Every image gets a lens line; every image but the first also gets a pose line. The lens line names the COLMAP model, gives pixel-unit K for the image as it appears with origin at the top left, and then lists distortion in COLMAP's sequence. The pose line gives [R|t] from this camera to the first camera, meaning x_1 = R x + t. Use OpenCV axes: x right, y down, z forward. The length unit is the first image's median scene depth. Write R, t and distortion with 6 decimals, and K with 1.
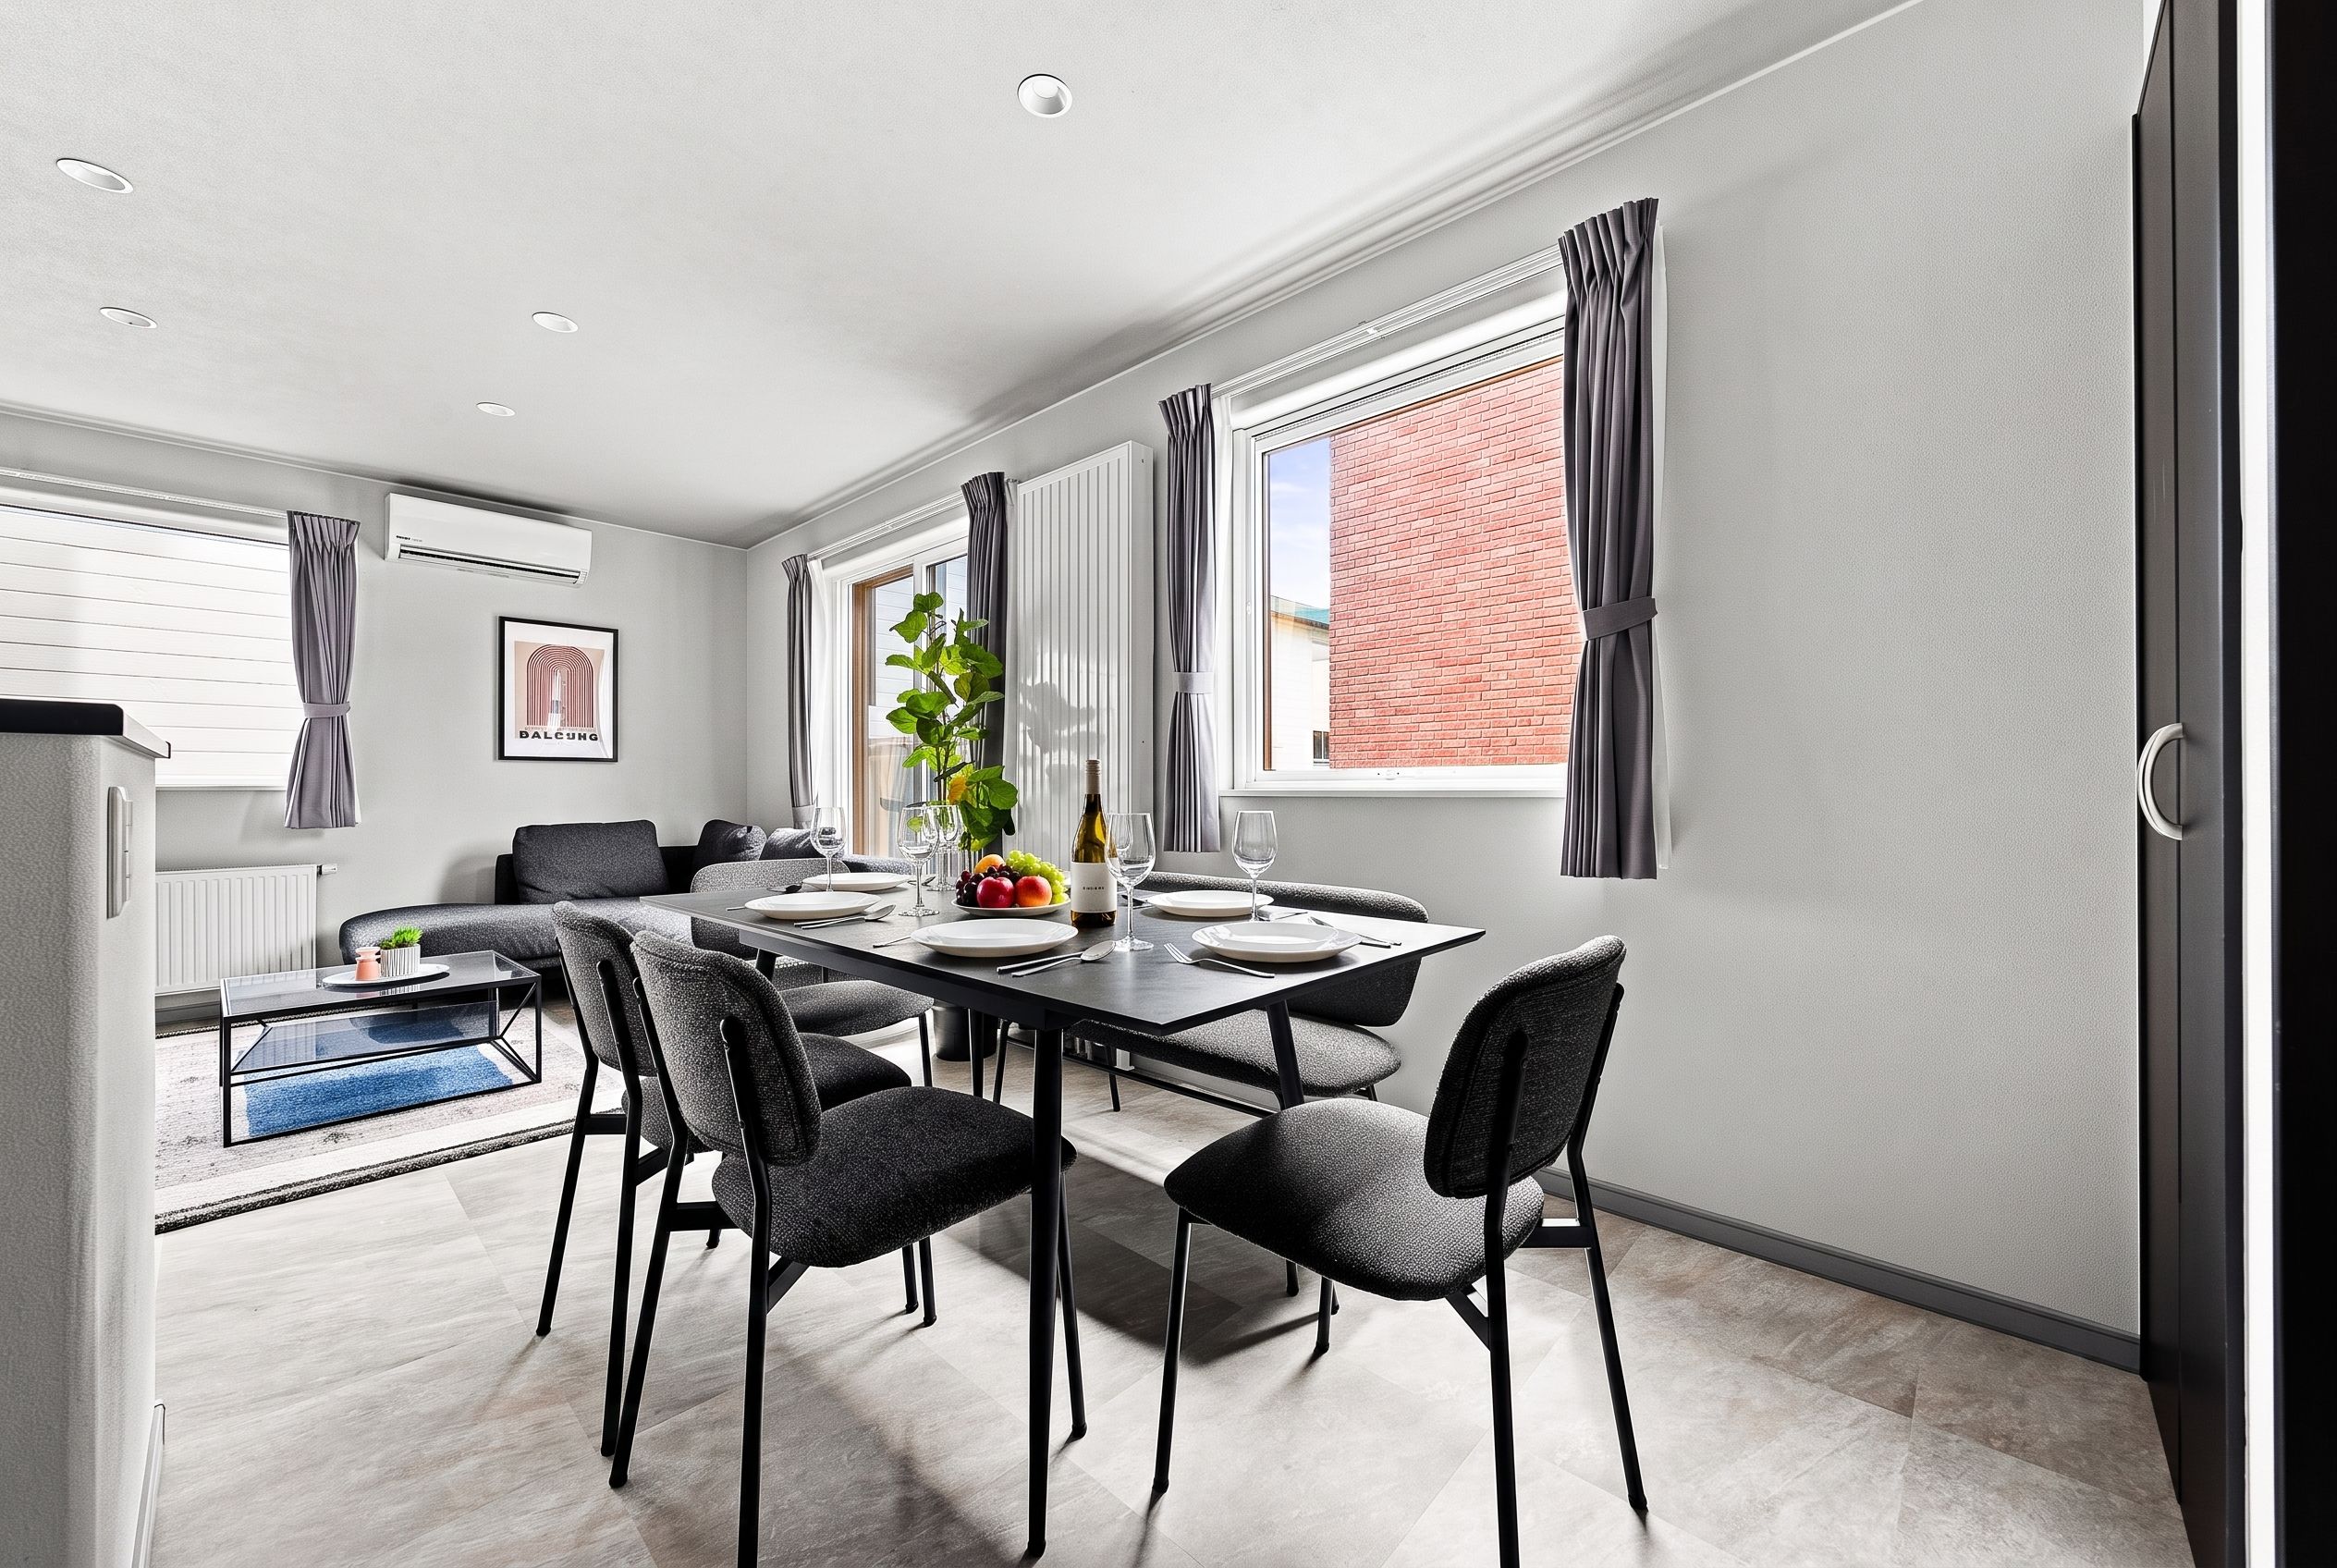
lens RADIAL K [[880.4, 0, 1168.5], [0, 880.4, 784.0], [0, 0, 1]] dist [-0.000193, 0.000001]
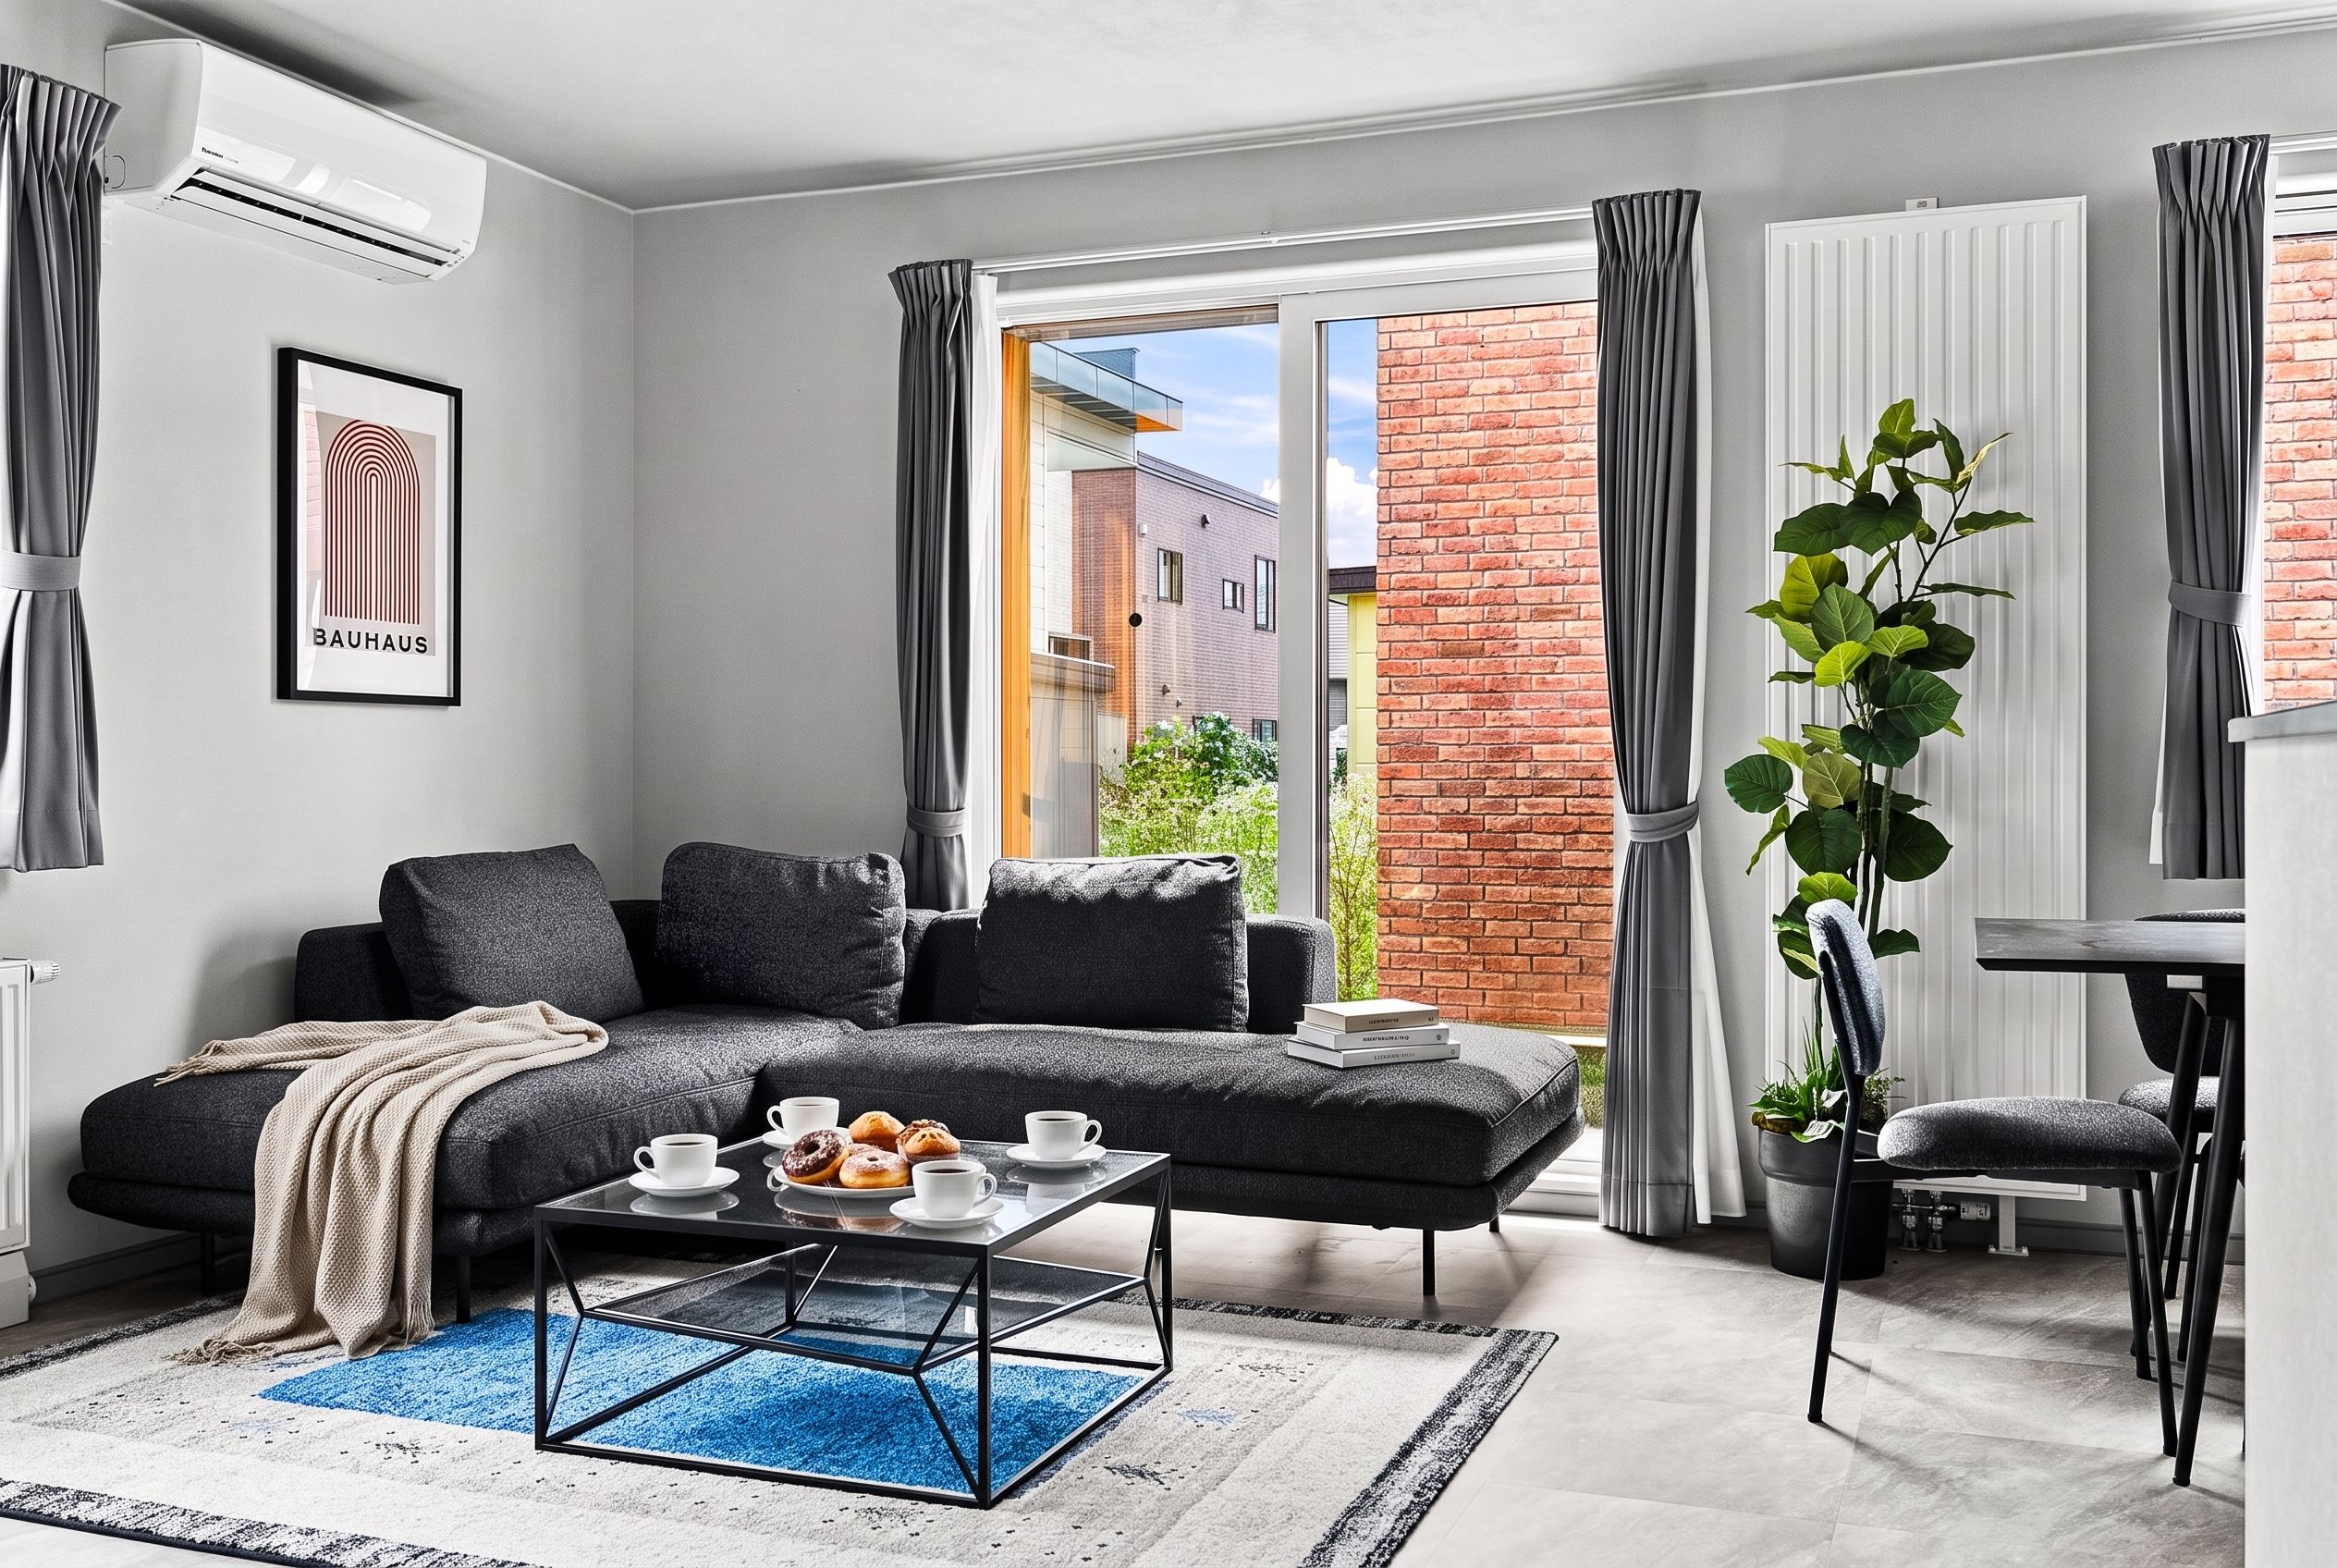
lens RADIAL K [[2105.4, 0, 1168.5], [0, 2105.4, 784.0], [0, 0, 1]] dist [-0.012862, -0.006669]
pose [[0.925193, -0.000981, 0.379495, -0.737863], [-0.005855, 0.999841, 0.016858, -0.006550], [-0.379451, -0.017819, 0.925040, -0.060577]]
